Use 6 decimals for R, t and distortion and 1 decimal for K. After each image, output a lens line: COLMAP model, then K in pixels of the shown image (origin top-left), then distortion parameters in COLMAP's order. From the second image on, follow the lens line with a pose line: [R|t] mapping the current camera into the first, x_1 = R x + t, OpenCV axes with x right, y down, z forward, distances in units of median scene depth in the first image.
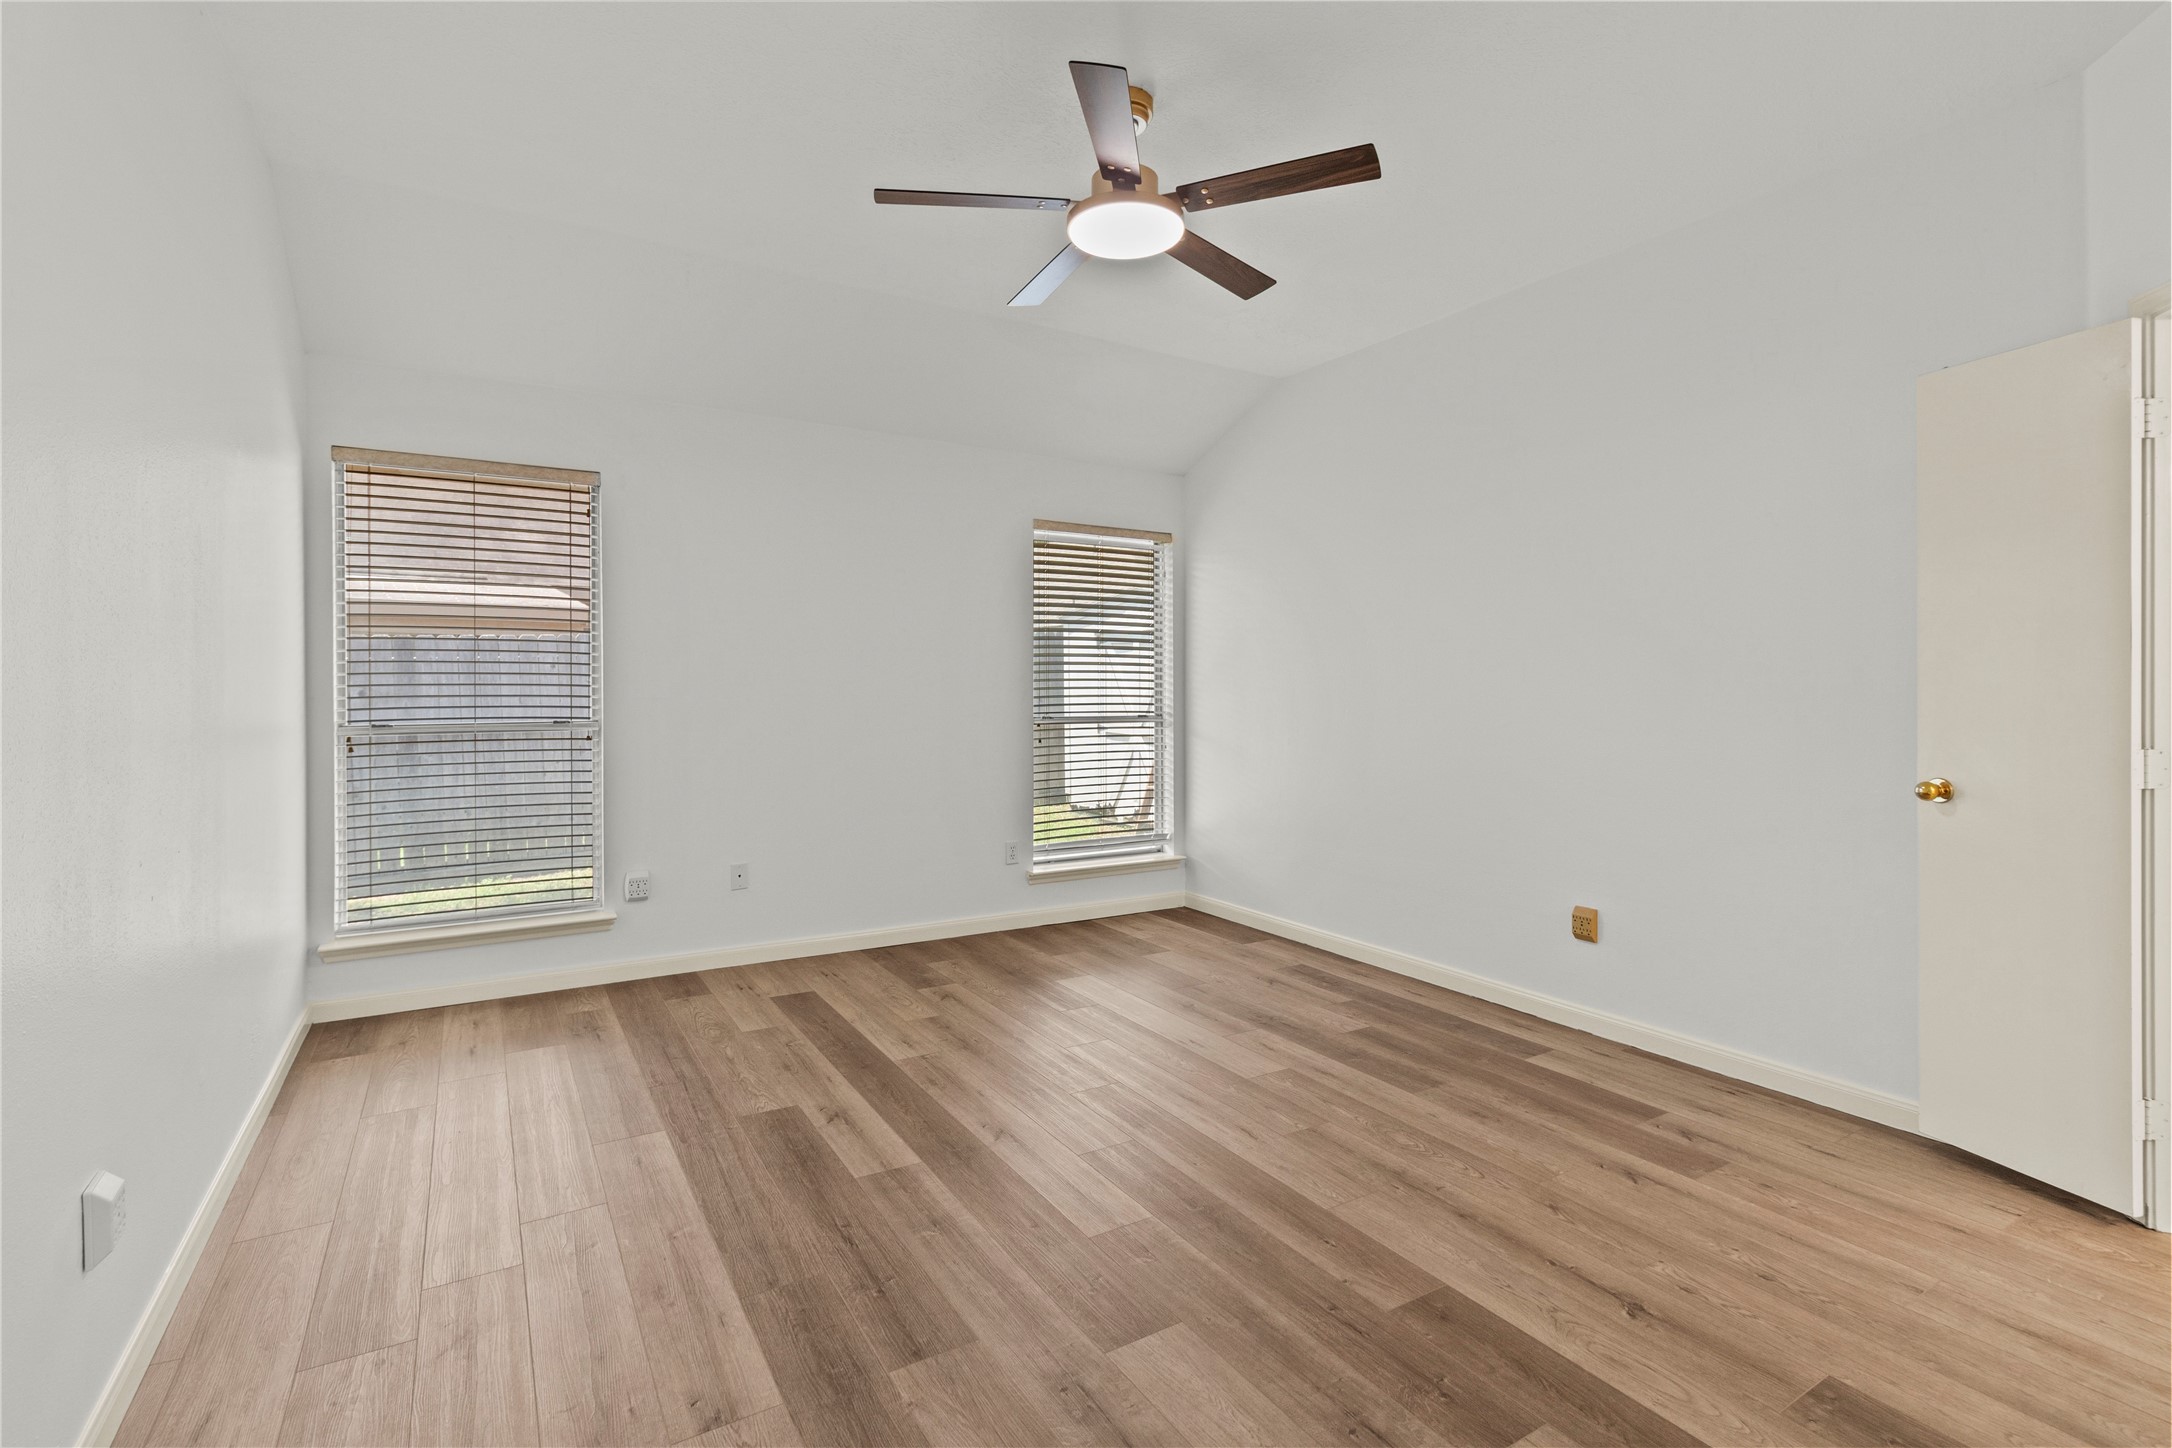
lens RADIAL K [[1014.7, 0, 1082.0], [0, 1014.7, 695.0], [0, 0, 1]] dist [0.004334, 0.001307]
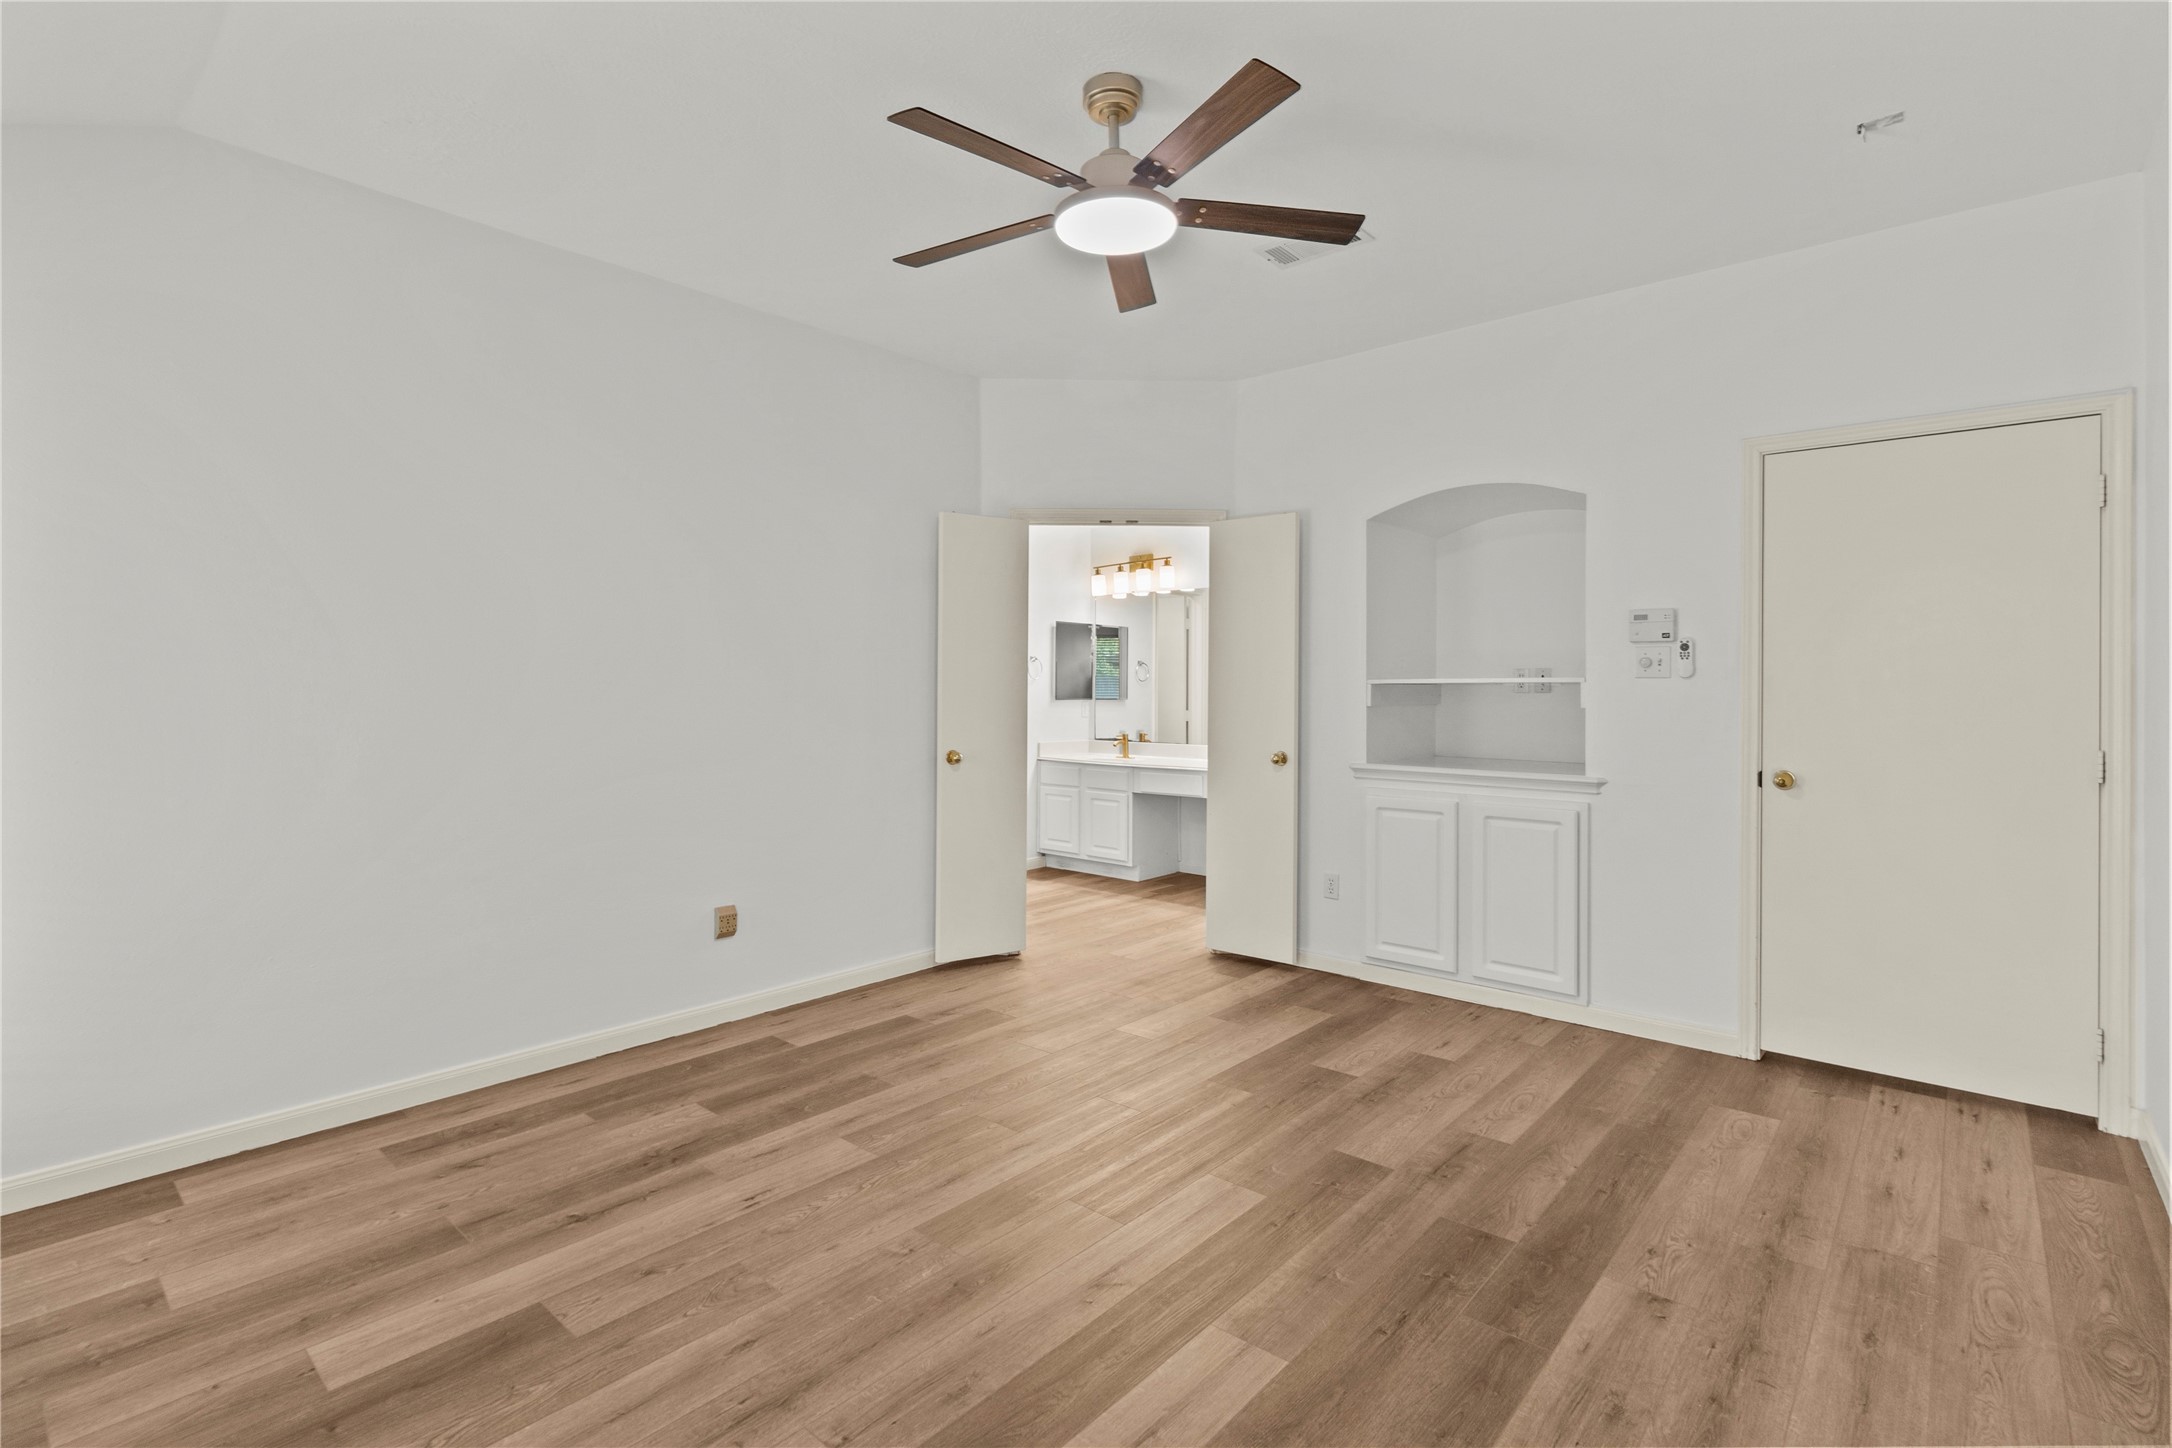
lens RADIAL K [[1014.7, 0, 1082.0], [0, 1014.7, 695.0], [0, 0, 1]] dist [0.004334, 0.001307]
pose [[-0.302106, -0.008491, 0.953236, -0.713409], [0.006809, 0.999916, 0.011065, -0.023507], [-0.953250, 0.009833, -0.302023, 1.094964]]
